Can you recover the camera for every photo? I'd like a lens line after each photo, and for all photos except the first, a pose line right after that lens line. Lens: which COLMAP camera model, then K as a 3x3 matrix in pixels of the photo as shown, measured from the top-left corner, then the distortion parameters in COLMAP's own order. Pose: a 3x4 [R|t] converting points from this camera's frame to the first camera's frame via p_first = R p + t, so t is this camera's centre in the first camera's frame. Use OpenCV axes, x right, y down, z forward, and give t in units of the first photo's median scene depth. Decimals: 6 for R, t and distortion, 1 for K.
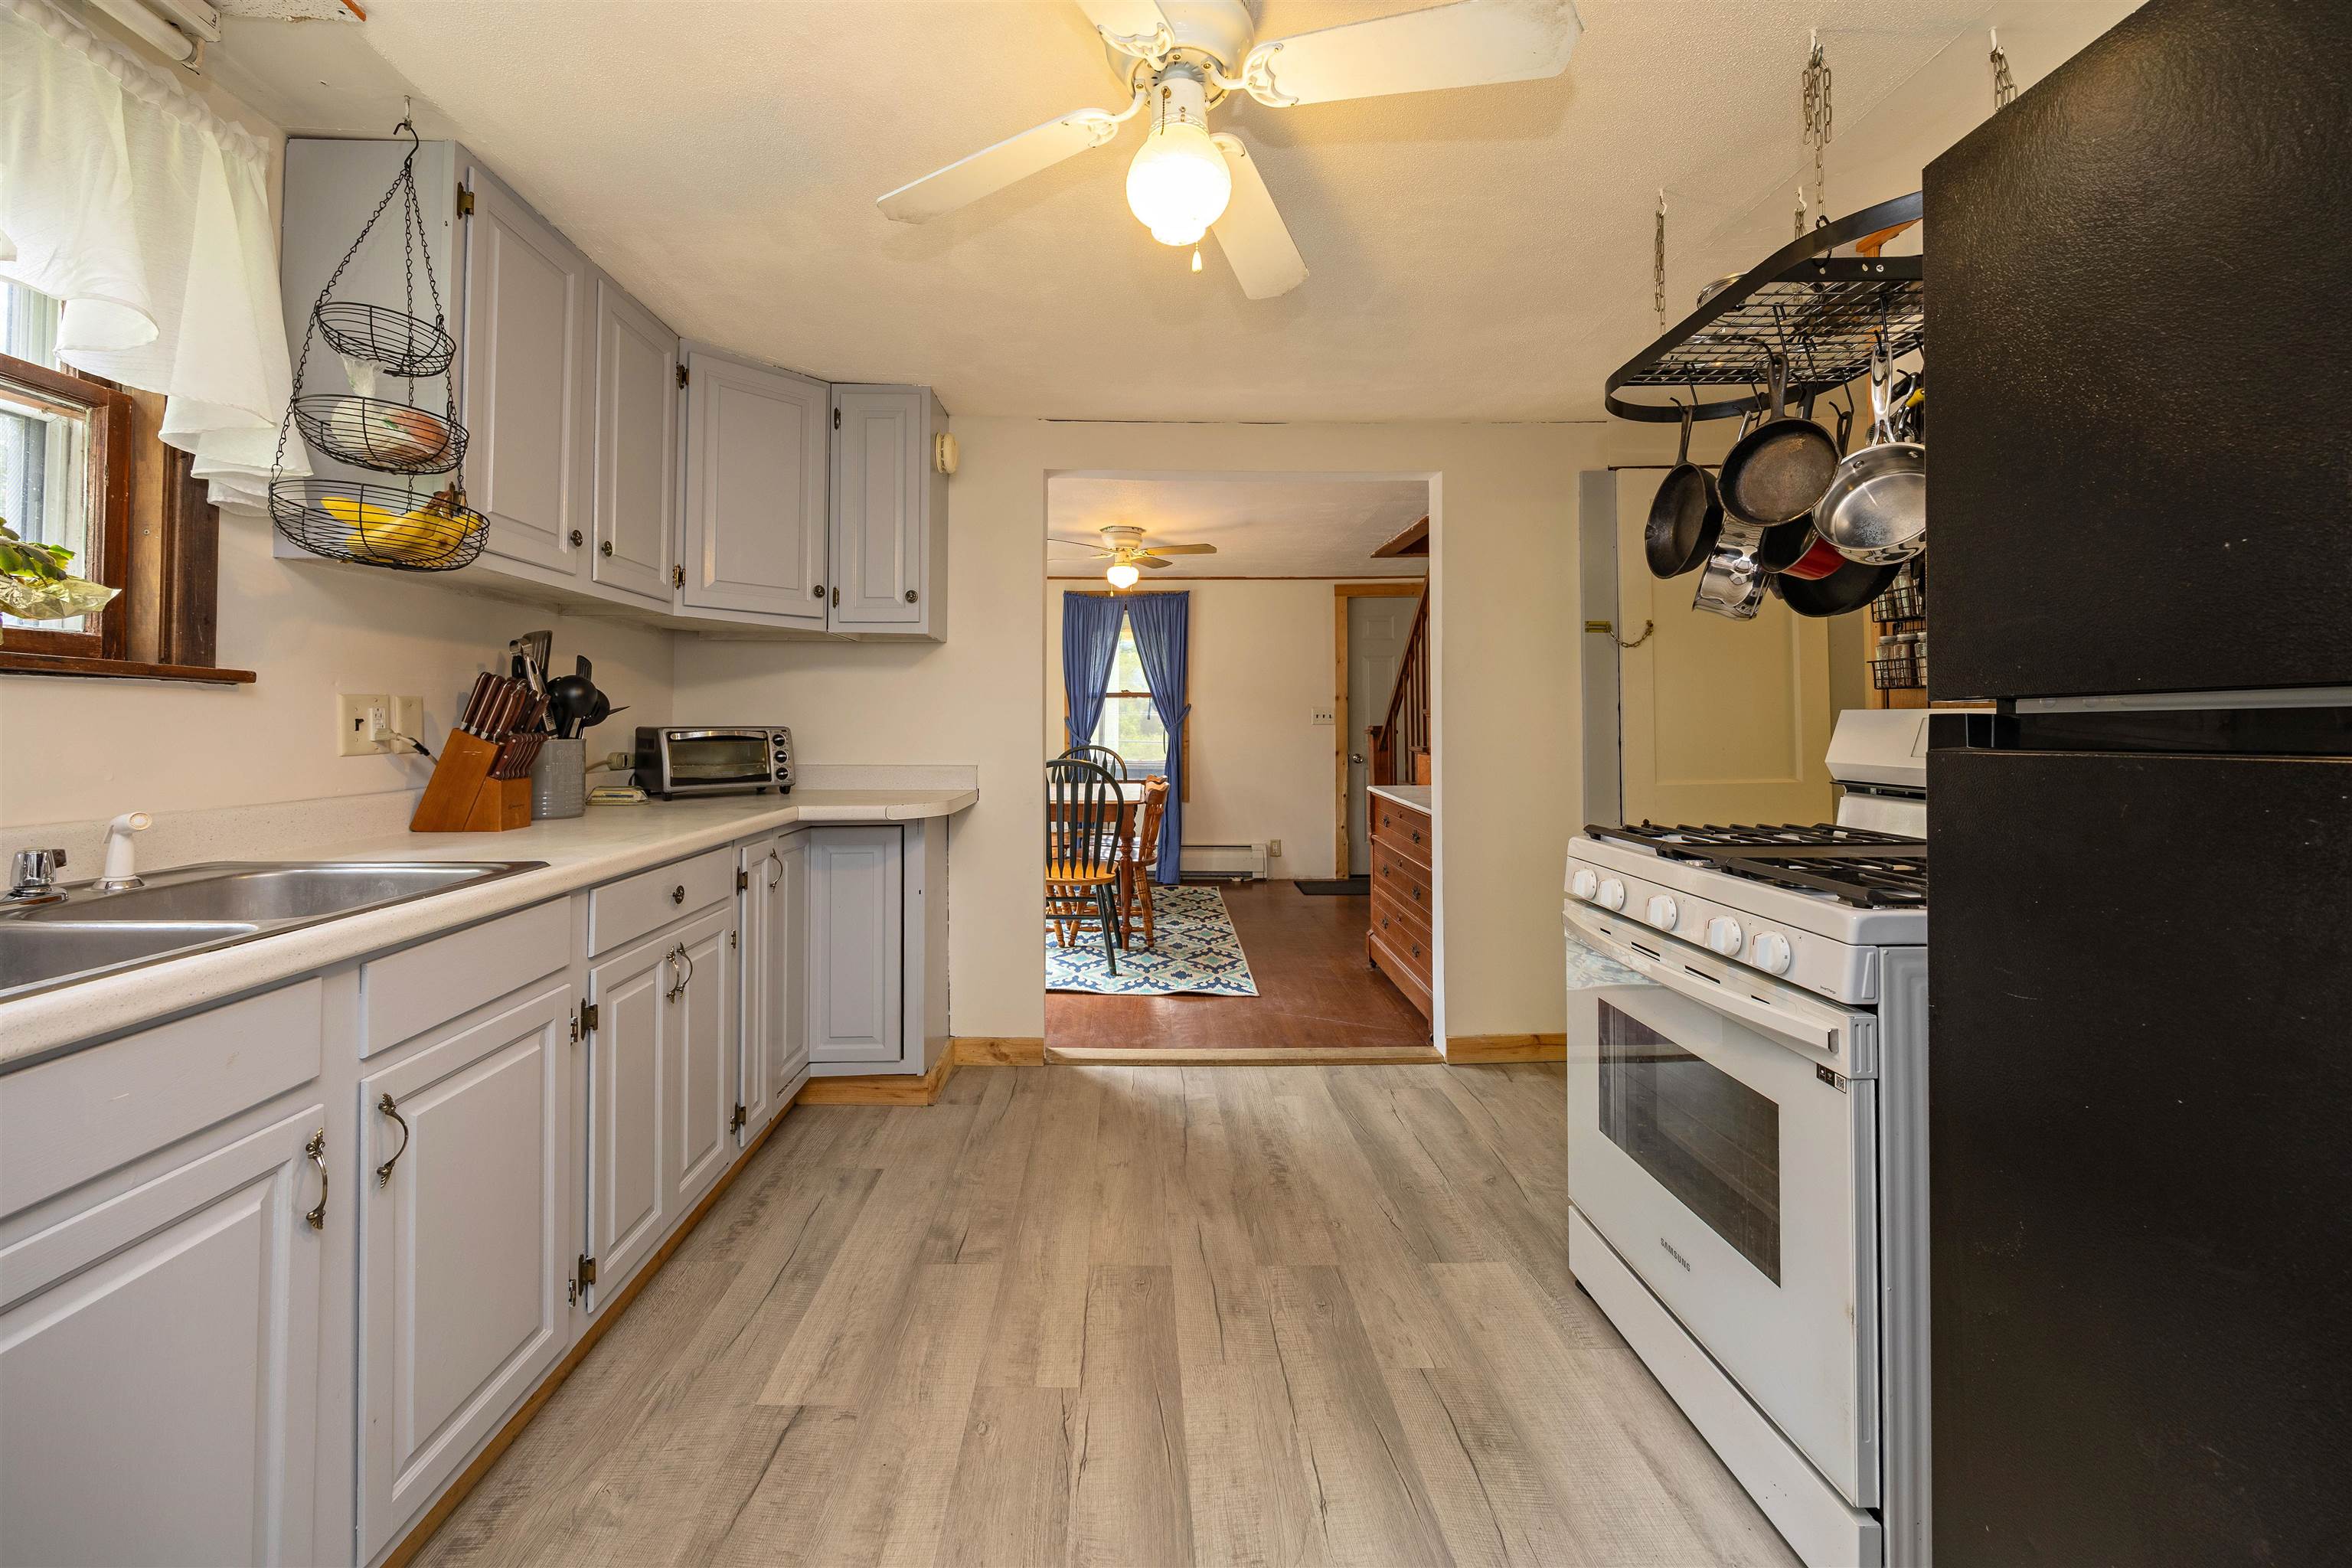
lens RADIAL K [[918.2, 0, 1154.8], [0, 918.2, 703.8], [0, 0, 1]] dist [-0.001362, -0.000236]
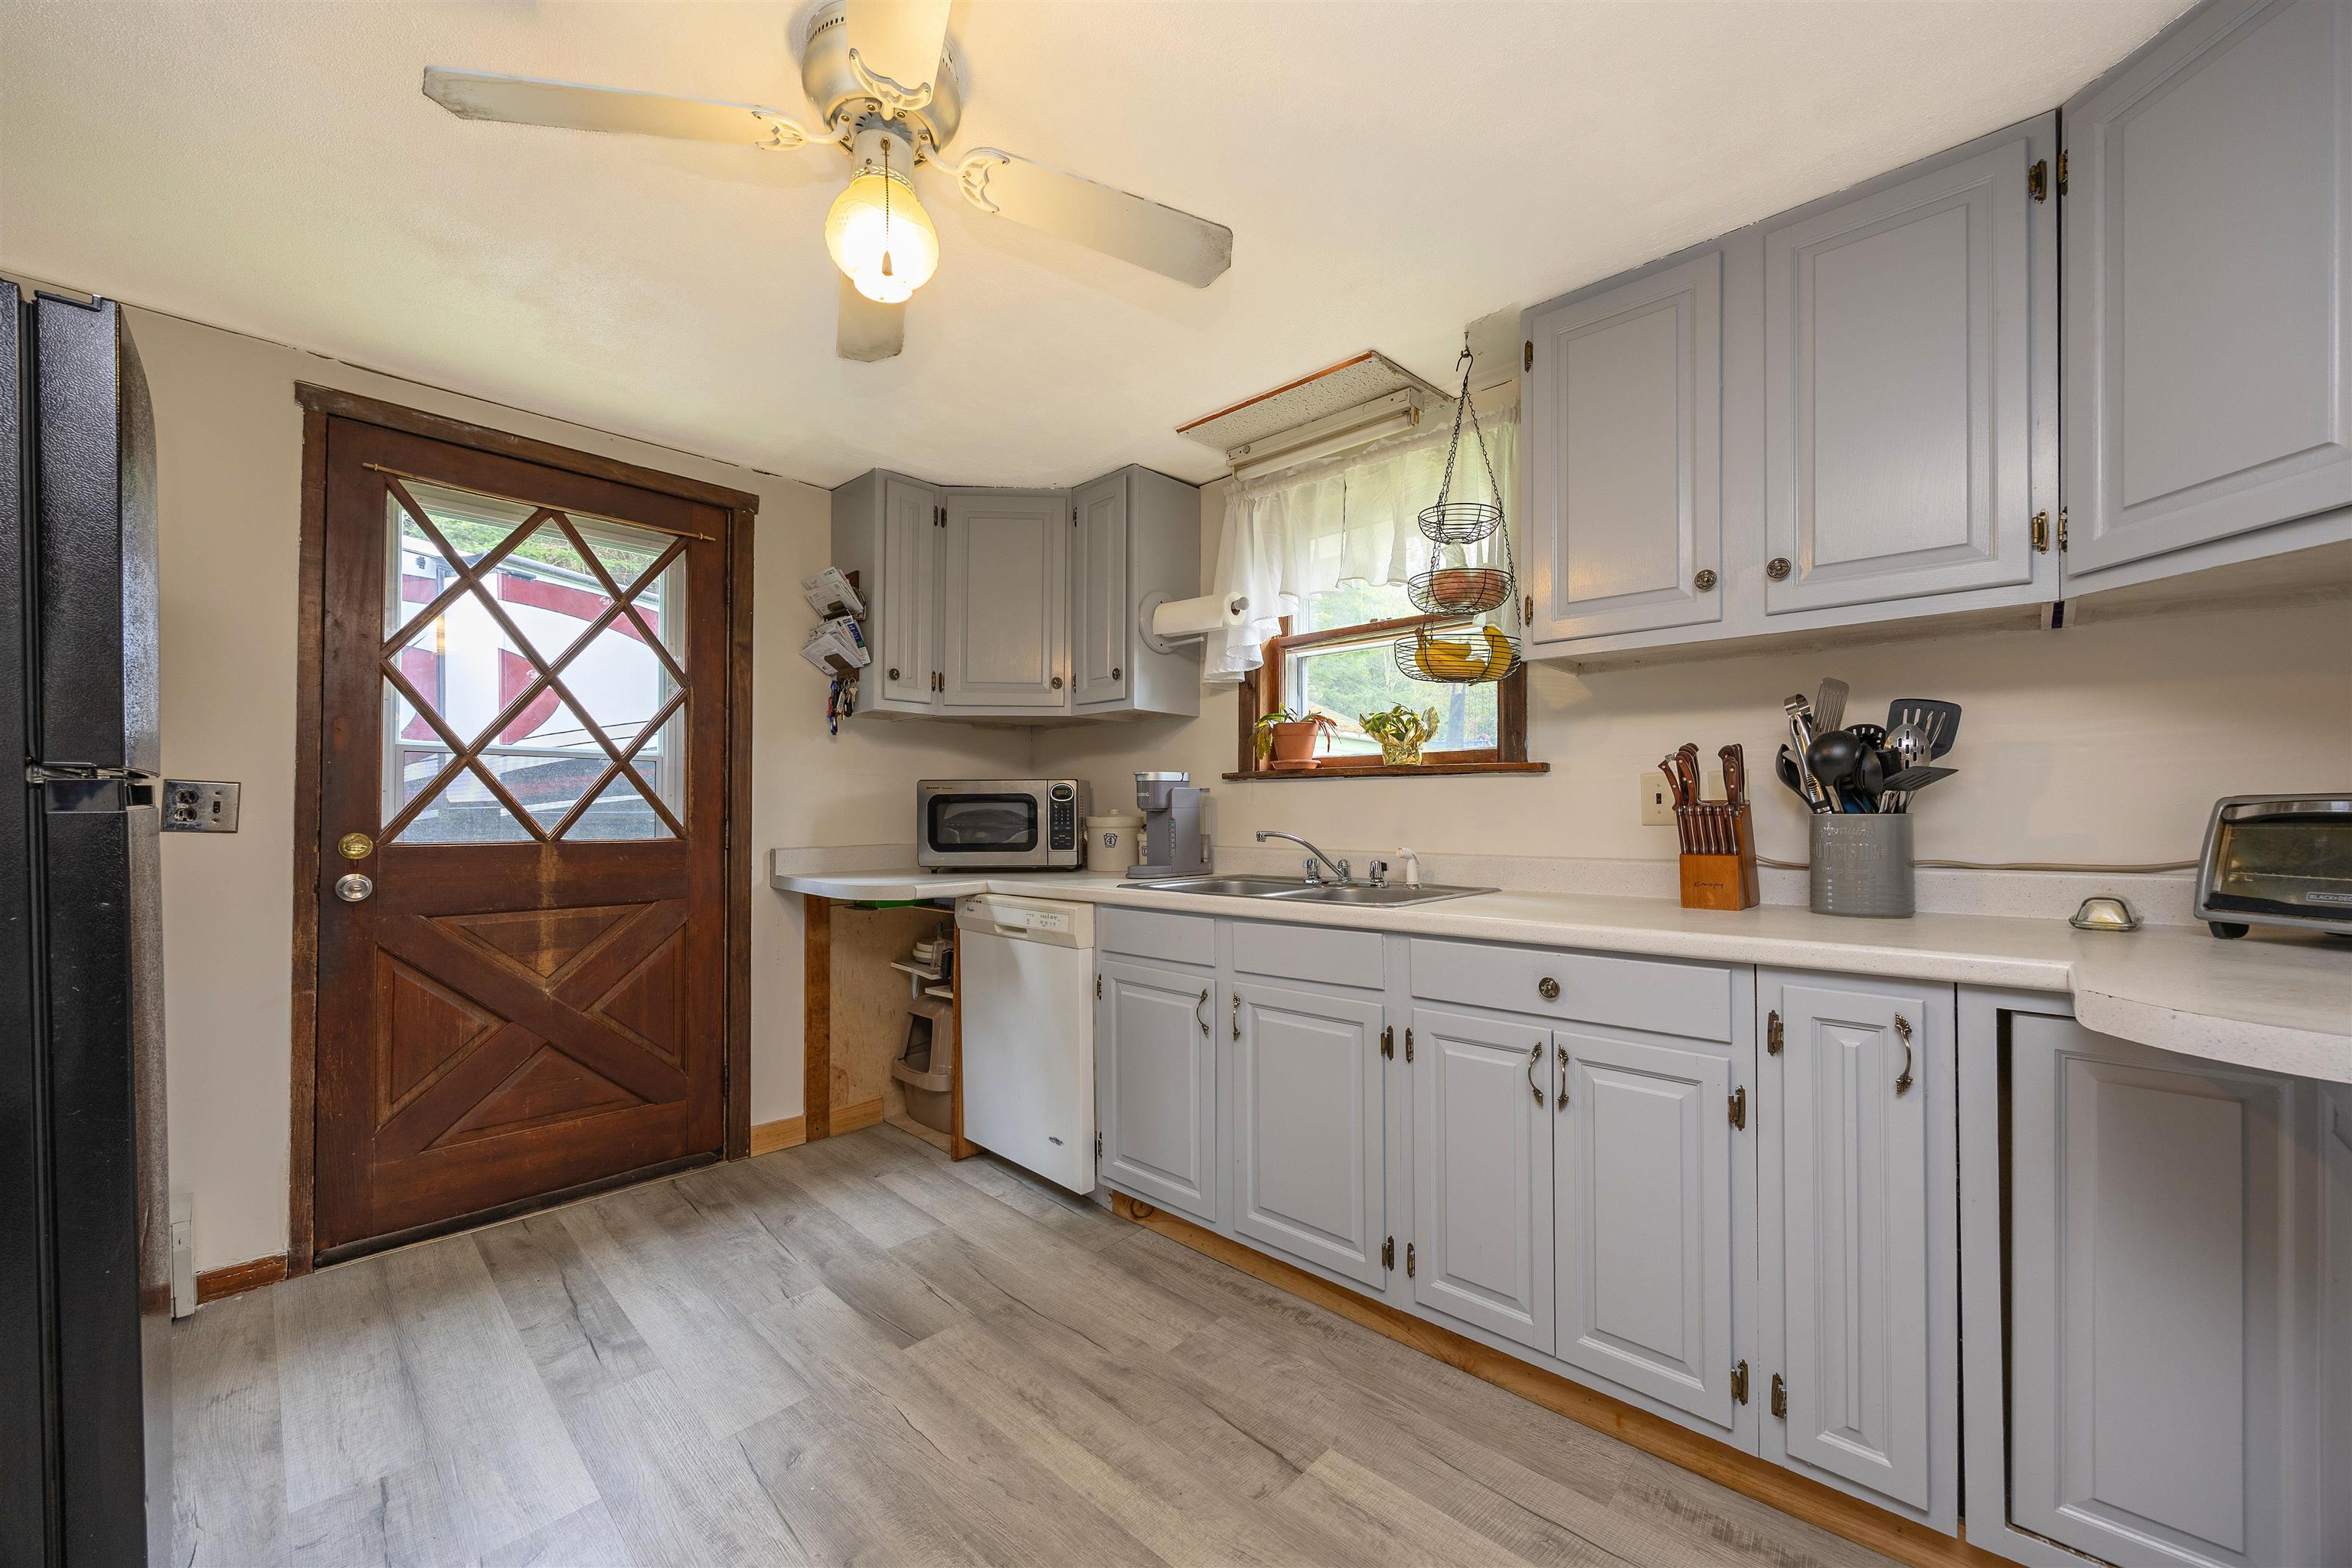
lens RADIAL K [[895.1, 0, 1188.7], [0, 895.1, 801.7], [0, 0, 1]] dist [-0.005737, 0.000968]
pose [[-0.702603, -0.008387, -0.711533, 0.279512], [0.017022, 0.999446, -0.028589, 0.040010], [0.711378, -0.032198, -0.702071, 1.122594]]
